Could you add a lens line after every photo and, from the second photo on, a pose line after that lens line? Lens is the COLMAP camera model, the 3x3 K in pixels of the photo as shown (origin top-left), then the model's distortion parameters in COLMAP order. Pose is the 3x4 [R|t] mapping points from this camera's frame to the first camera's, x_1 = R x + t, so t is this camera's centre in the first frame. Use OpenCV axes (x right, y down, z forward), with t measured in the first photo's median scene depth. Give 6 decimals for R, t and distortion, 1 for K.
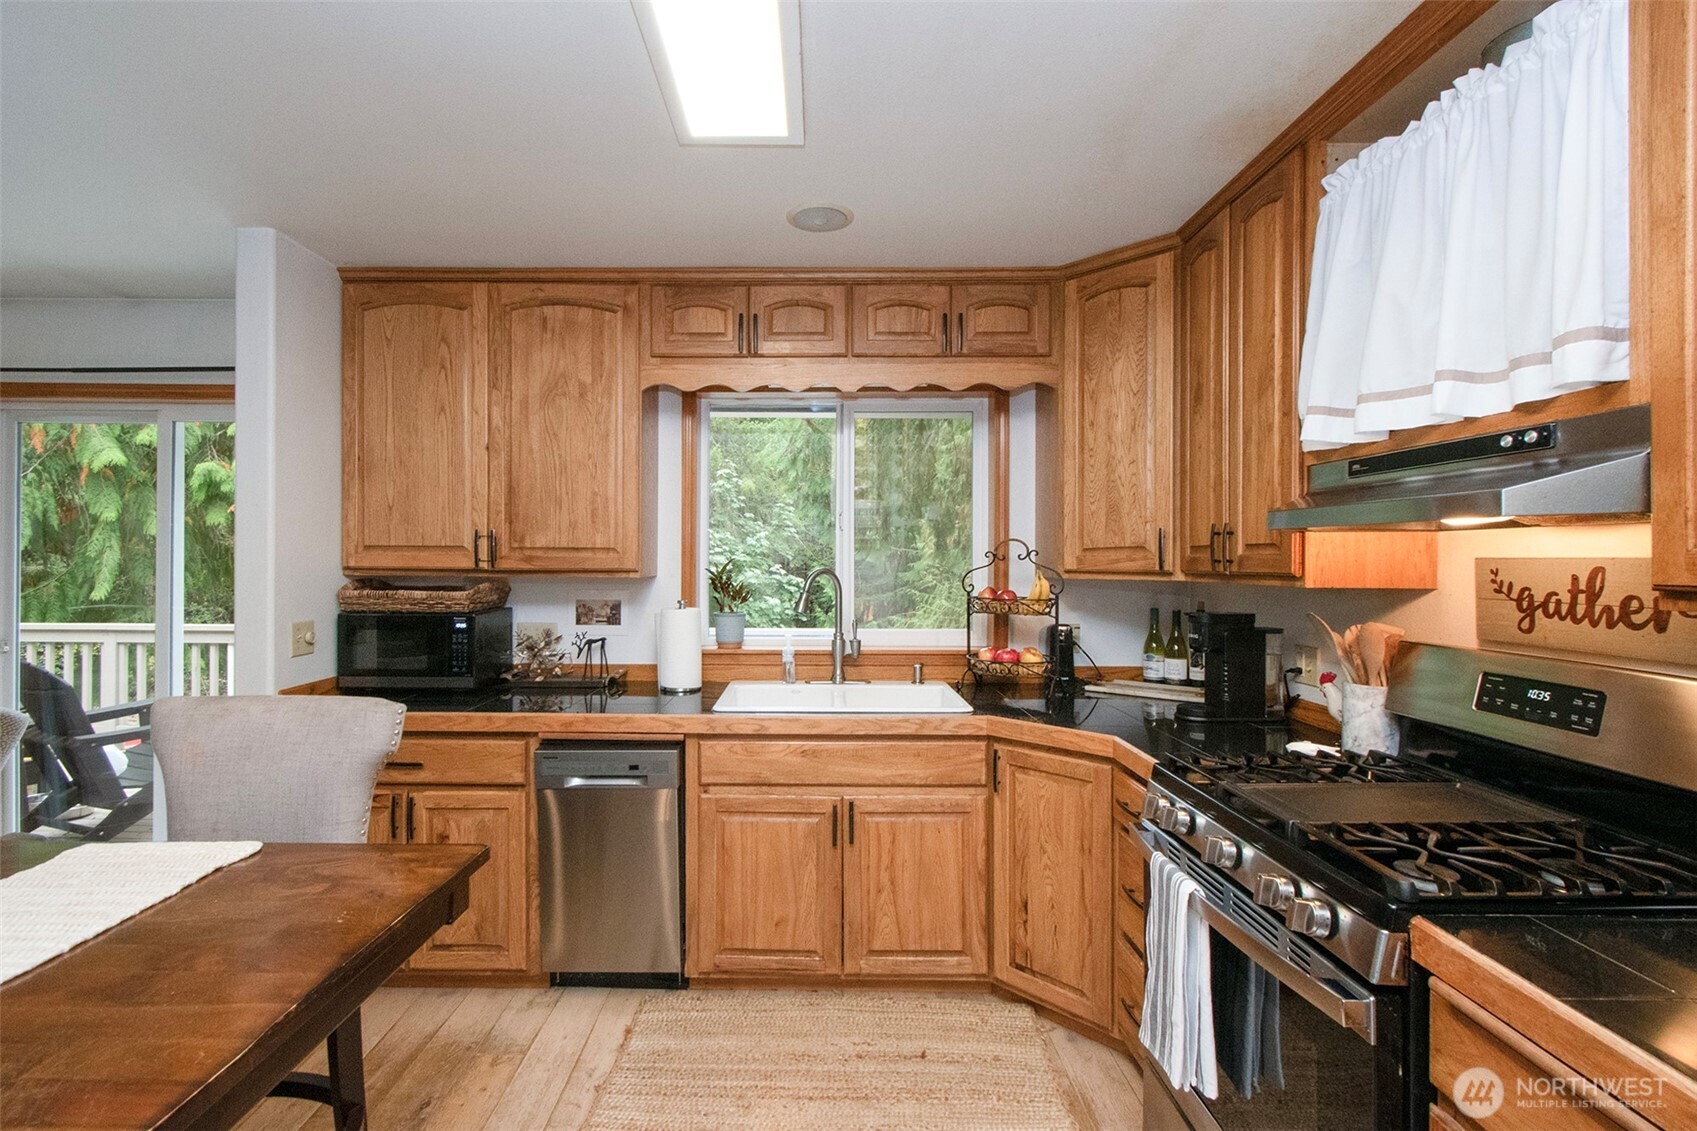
lens RADIAL K [[764.8, 0, 805.5], [0, 764.8, 561.6], [0, 0, 1]] dist [-0.002803, -0.003032]
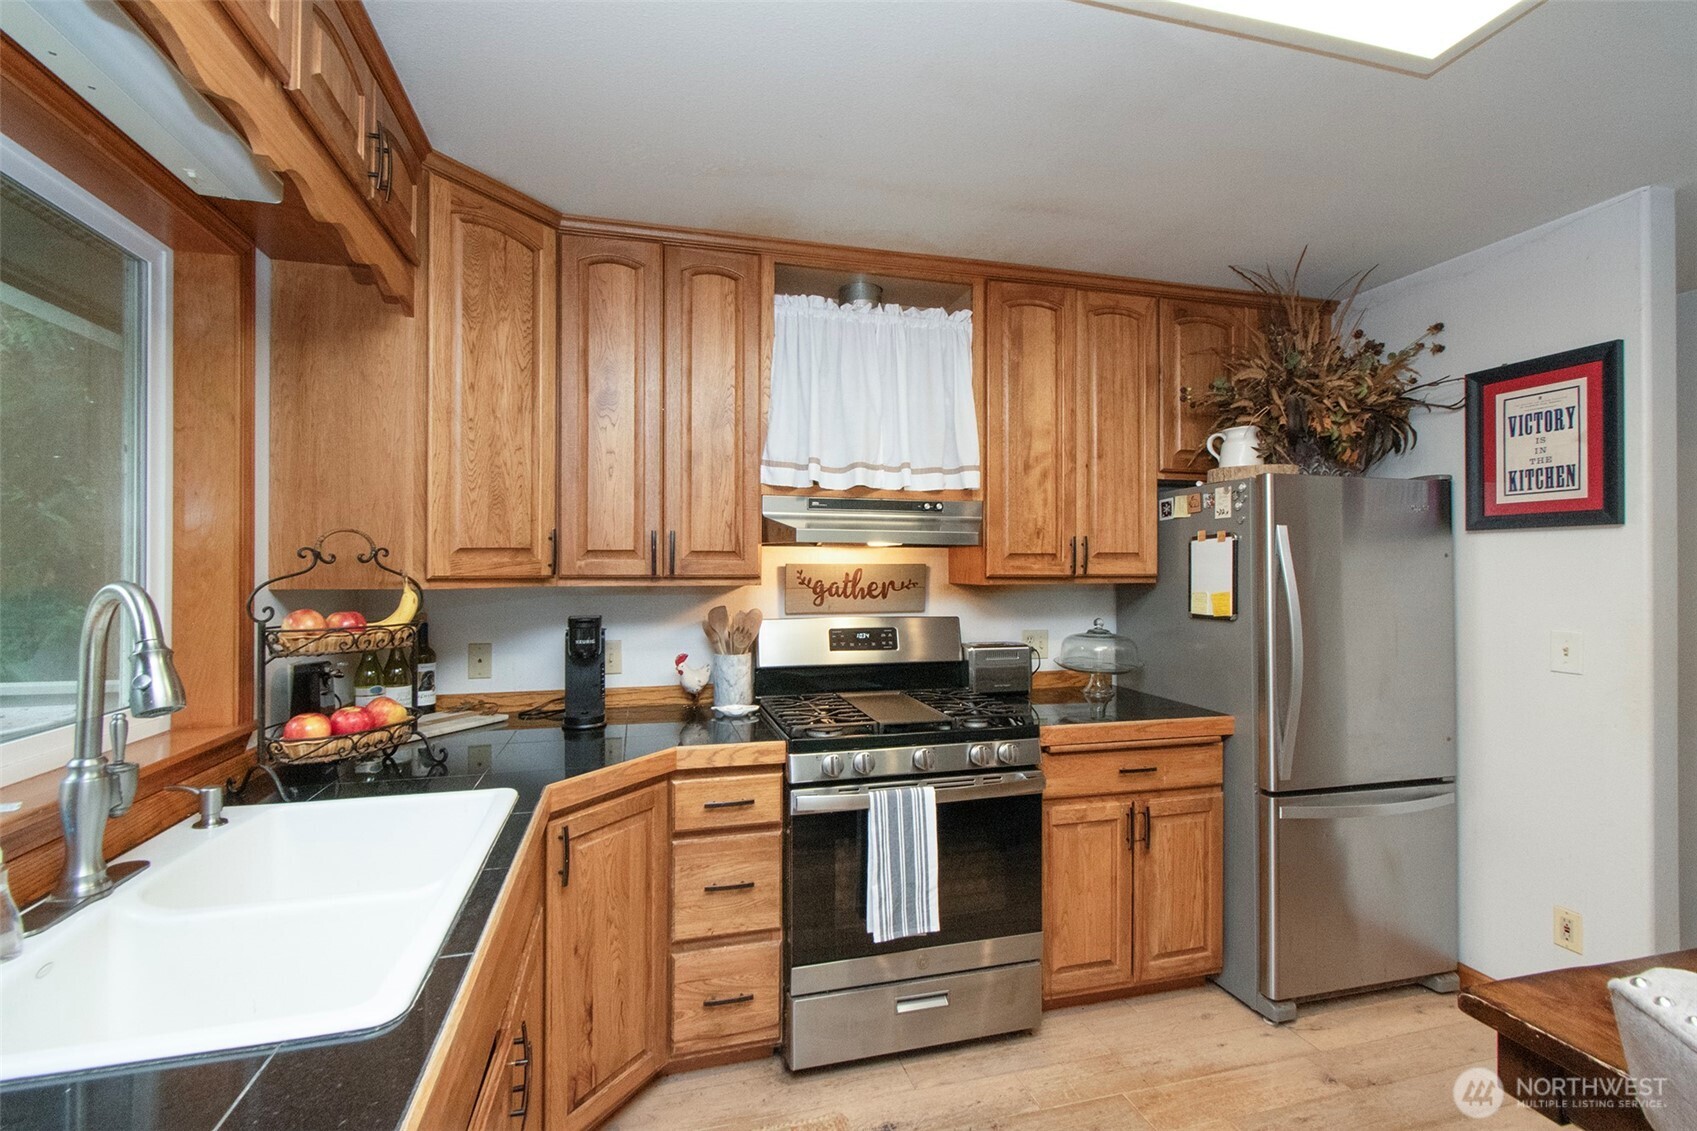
lens RADIAL K [[753.9, 0, 835.2], [0, 753.9, 563.5], [0, 0, 1]] dist [-0.000449, -0.000449]
pose [[-0.271269, 0.005196, 0.962489, -0.470607], [0.001208, 0.999986, -0.005058, 0.001994], [-0.962503, -0.000209, -0.271272, 0.887657]]
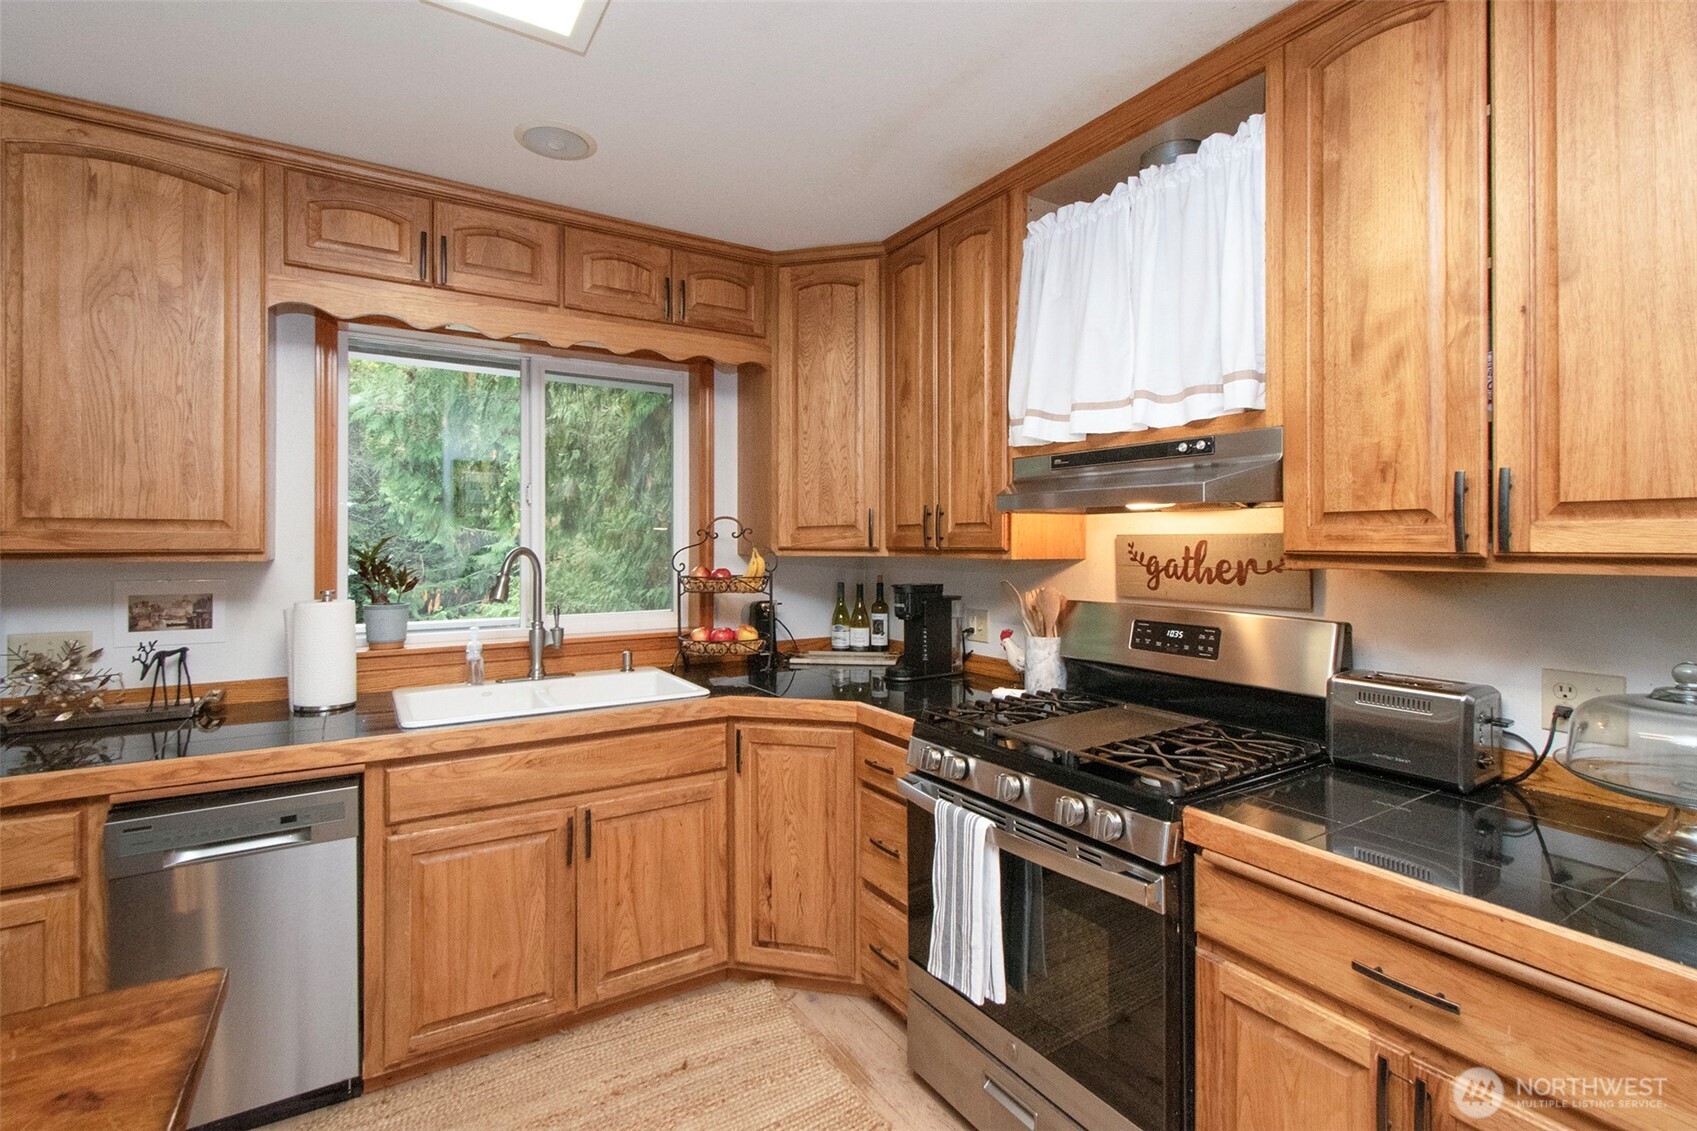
lens RADIAL K [[777.9, 0, 834.2], [0, 777.9, 542.6], [0, 0, 1]] dist [-0.000489, -0.000705]
pose [[0.842670, -0.002557, 0.538425, -0.174377], [0.003116, 0.999995, -0.000128, 0.004898], [-0.538422, 0.001786, 0.842673, 0.082896]]
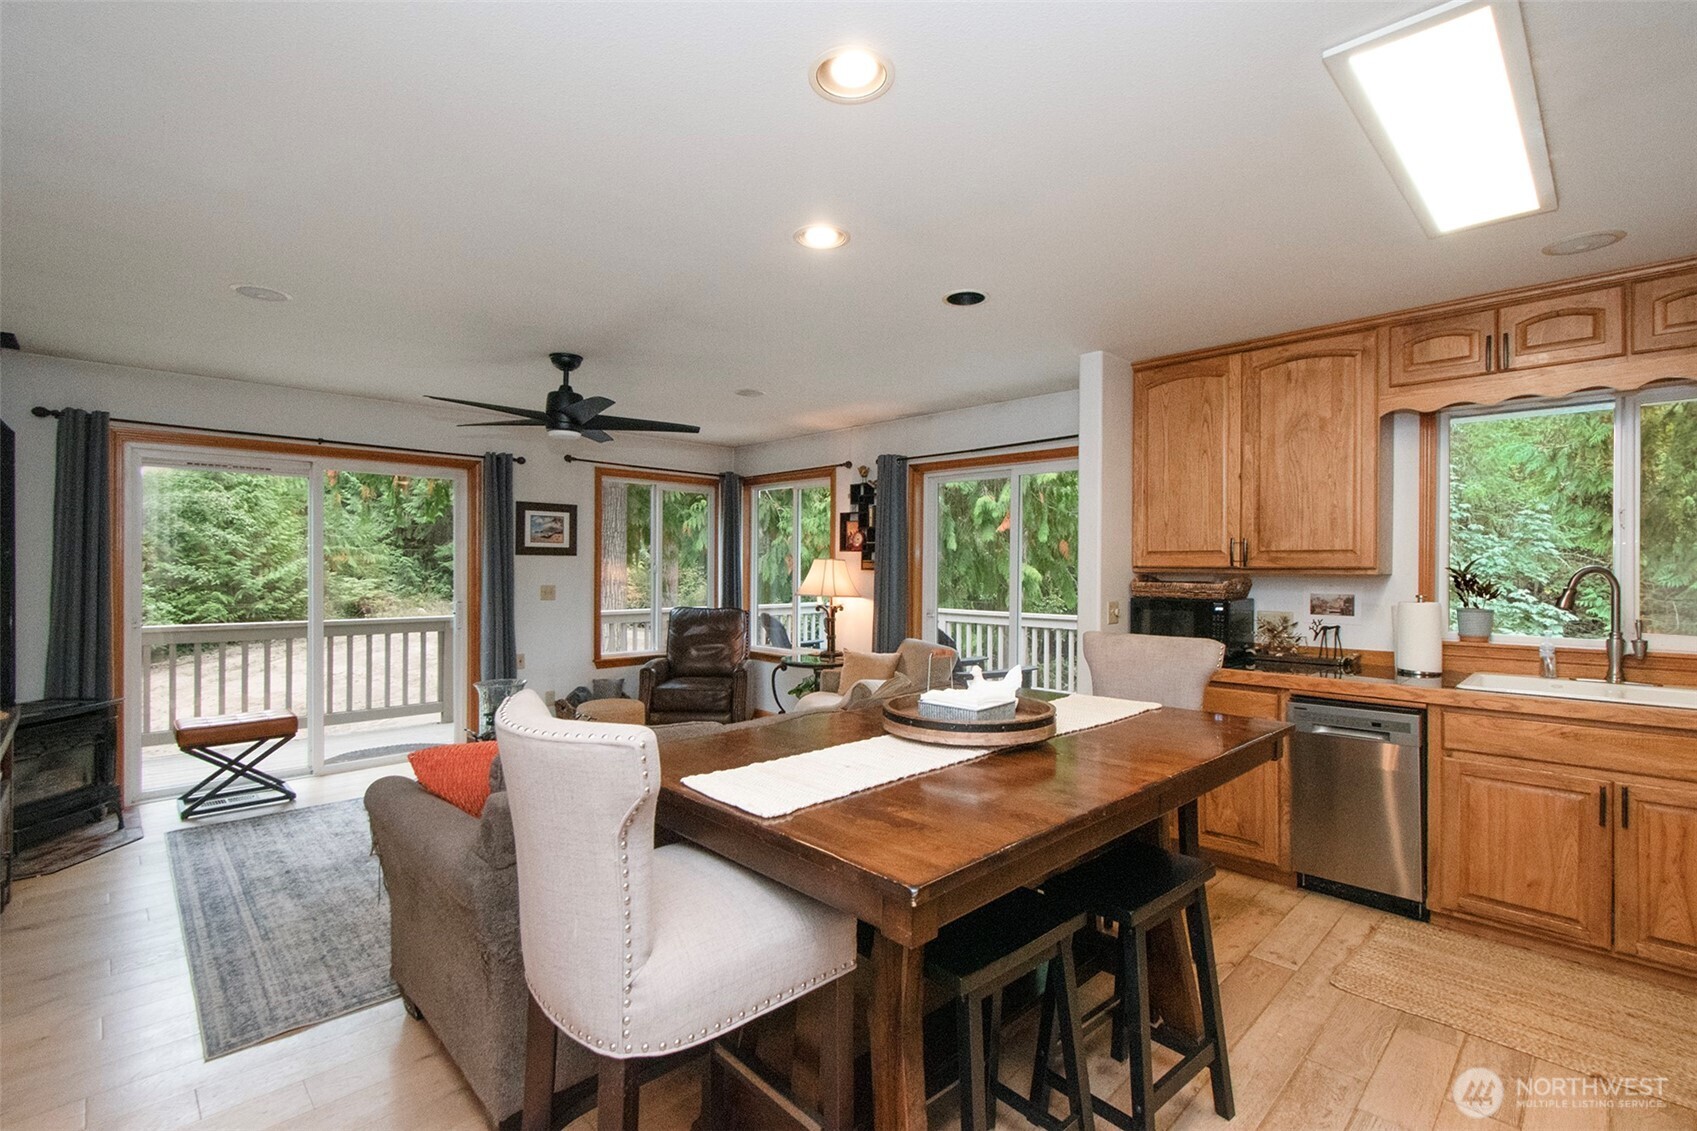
lens RADIAL K [[761.8, 0, 843.5], [0, 761.8, 570.9], [0, 0, 1]] dist [-0.000176, -0.001797]
pose [[0.709296, 0.001387, -0.704910, 0.032500], [-0.002790, 0.999996, -0.000840, 0.020450], [0.704905, 0.002563, 0.709297, -0.470342]]
